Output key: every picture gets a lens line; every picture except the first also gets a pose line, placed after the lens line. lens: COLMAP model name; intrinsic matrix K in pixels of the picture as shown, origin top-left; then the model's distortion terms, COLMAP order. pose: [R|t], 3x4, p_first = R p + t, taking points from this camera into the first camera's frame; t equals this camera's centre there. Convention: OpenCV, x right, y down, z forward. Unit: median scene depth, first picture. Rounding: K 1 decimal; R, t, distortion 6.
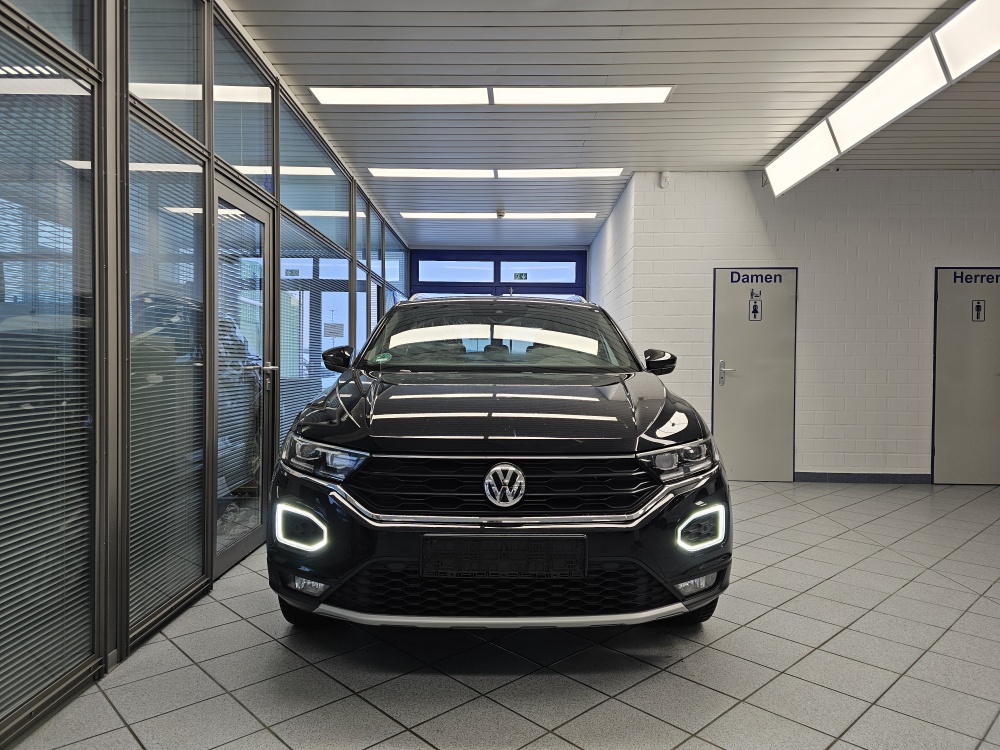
lens RADIAL K [[681.5, 0, 499.4], [0, 681.5, 370.9], [0, 0, 1]] dist [0.056532, -0.052195]
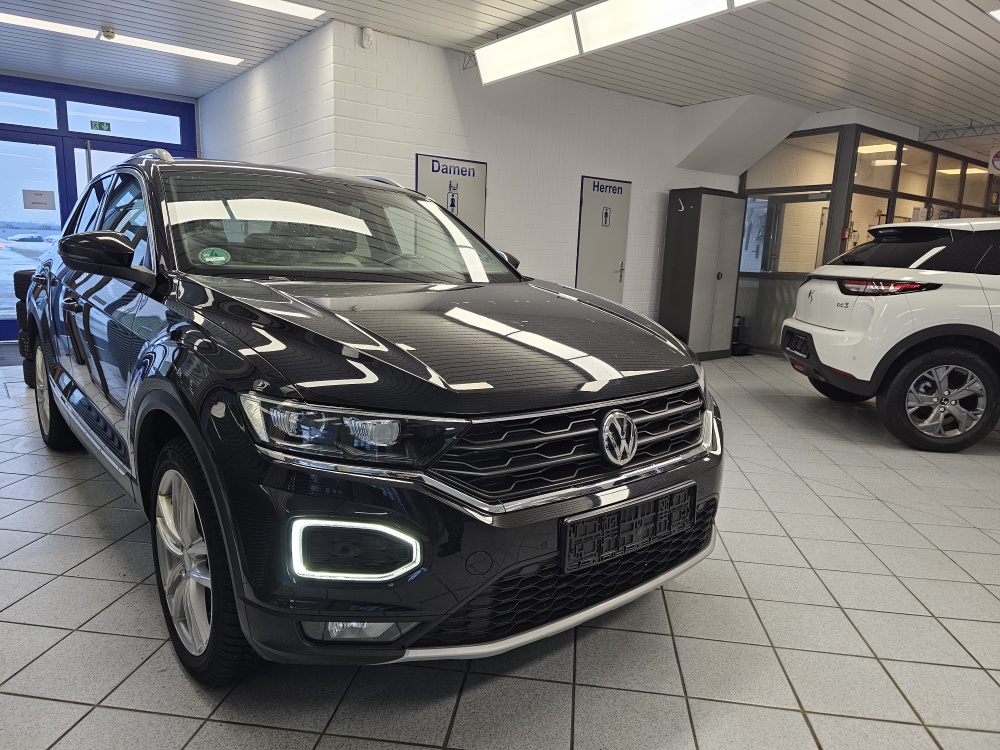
lens RADIAL K [[681.5, 0, 495.7], [0, 681.5, 381.5], [0, 0, 1]] dist [0.056532, -0.052195]
pose [[0.771343, -0.095901, 0.629152, -0.219994], [-0.022323, 0.983896, 0.177343, -0.012985], [-0.636028, -0.150837, 0.756781, 0.182254]]
